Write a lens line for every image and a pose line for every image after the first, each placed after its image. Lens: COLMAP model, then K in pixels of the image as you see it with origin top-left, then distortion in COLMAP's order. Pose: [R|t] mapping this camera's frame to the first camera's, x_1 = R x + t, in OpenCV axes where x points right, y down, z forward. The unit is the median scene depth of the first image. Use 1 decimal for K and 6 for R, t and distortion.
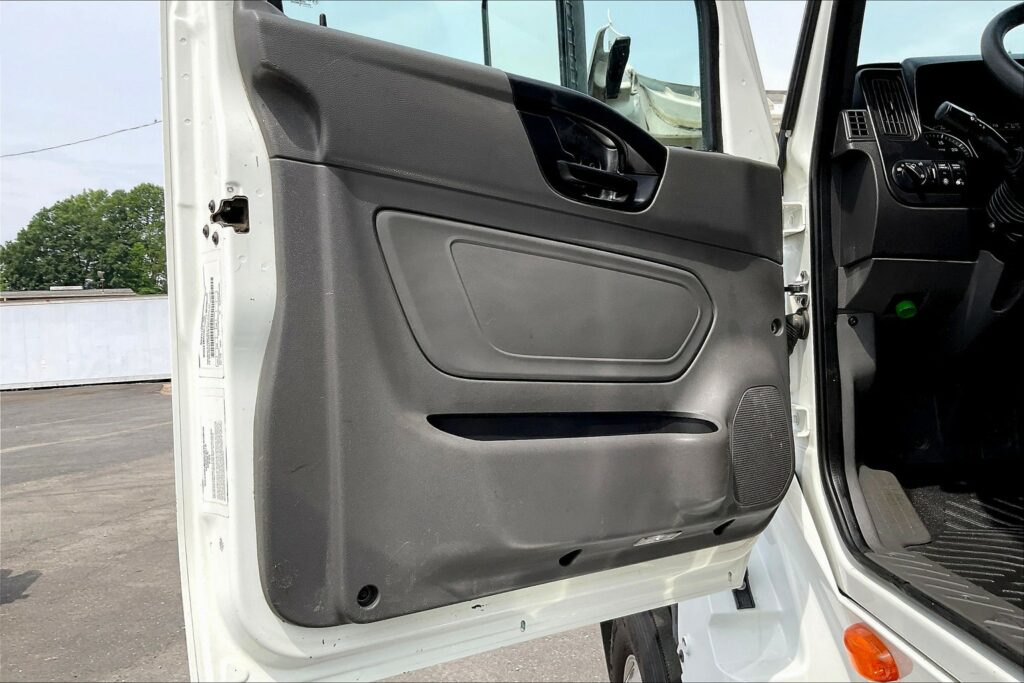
lens RADIAL K [[844.5, 0, 505.3], [0, 844.5, 344.5], [0, 0, 1]] dist [0.092434, -0.174365]
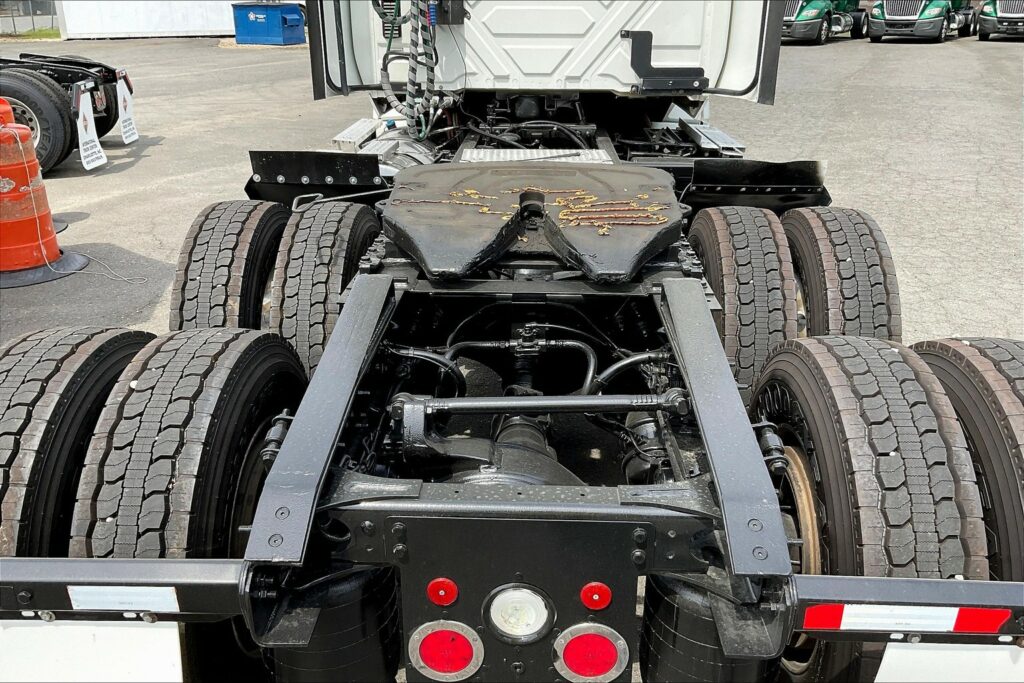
lens RADIAL K [[844.5, 0, 505.3], [0, 844.5, 344.5], [0, 0, 1]] dist [0.092434, -0.174365]
pose [[0.996688, 0.056222, -0.058757, 0.127158], [-0.031203, 0.931611, 0.362115, 0.003761], [0.075098, -0.359082, 0.930280, -0.333699]]
